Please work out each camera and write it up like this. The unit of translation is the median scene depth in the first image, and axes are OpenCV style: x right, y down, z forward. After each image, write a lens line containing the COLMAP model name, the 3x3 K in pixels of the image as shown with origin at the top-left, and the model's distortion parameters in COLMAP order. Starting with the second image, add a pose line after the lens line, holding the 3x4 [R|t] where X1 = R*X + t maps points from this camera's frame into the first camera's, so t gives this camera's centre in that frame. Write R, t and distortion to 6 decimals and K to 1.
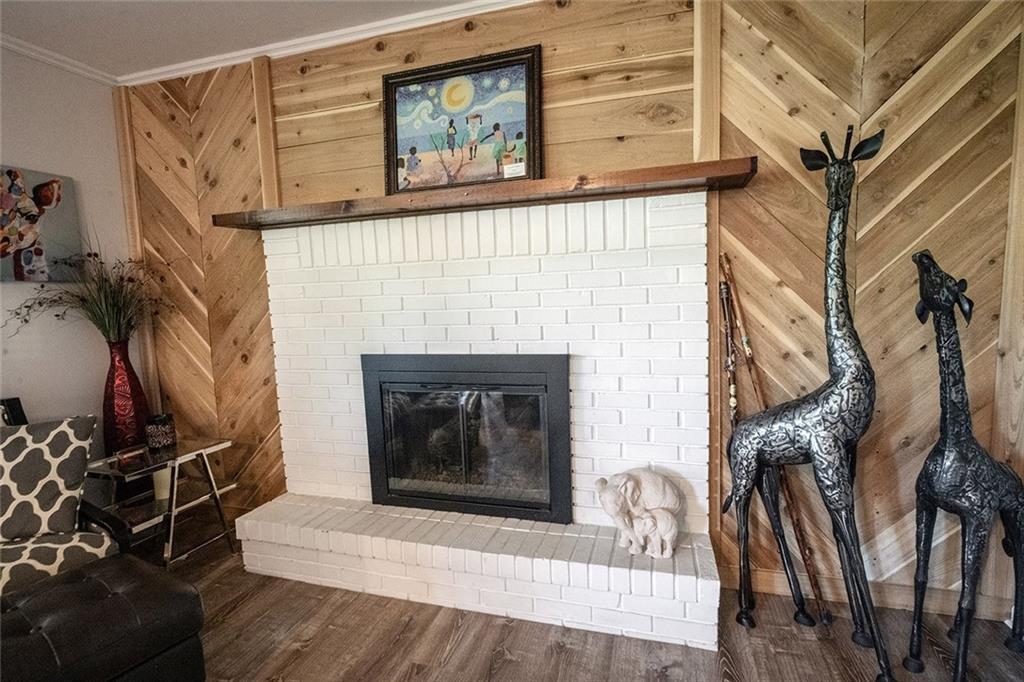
lens RADIAL K [[499.4, 0, 513.1], [0, 499.4, 342.8], [0, 0, 1]] dist [0.001779, 0.000259]
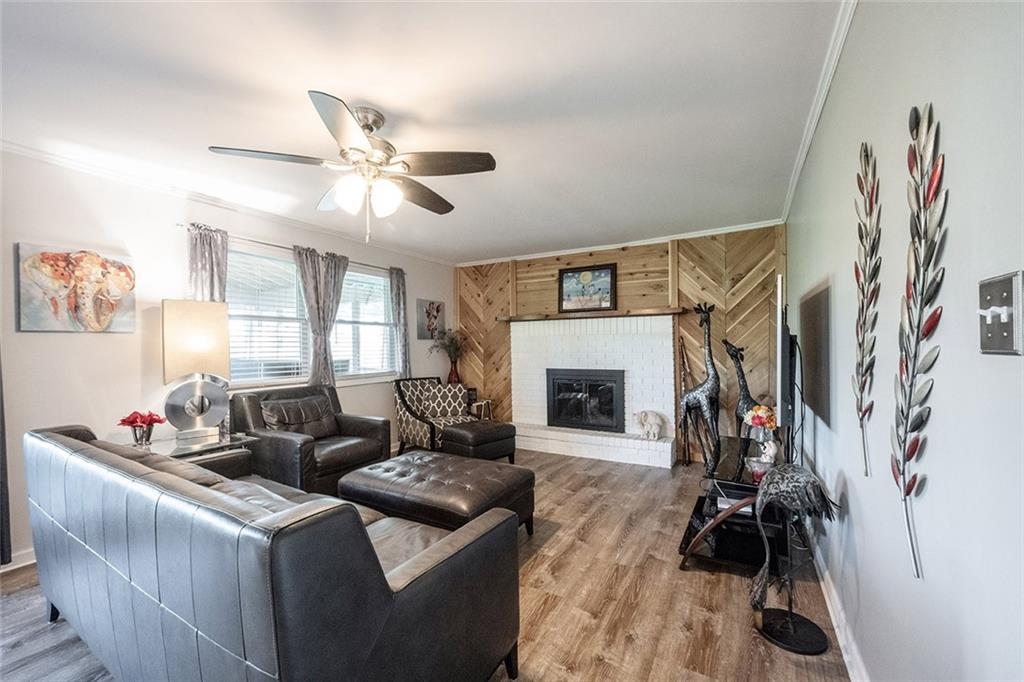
lens RADIAL K [[403.1, 0, 512.0], [0, 403.1, 346.9], [0, 0, 1]] dist [-0.000487, -0.000707]
pose [[0.973510, 0.025867, -0.227176, 0.010201], [-0.046606, 0.995169, -0.086408, 0.117971], [0.223843, 0.094707, 0.970013, -1.330524]]
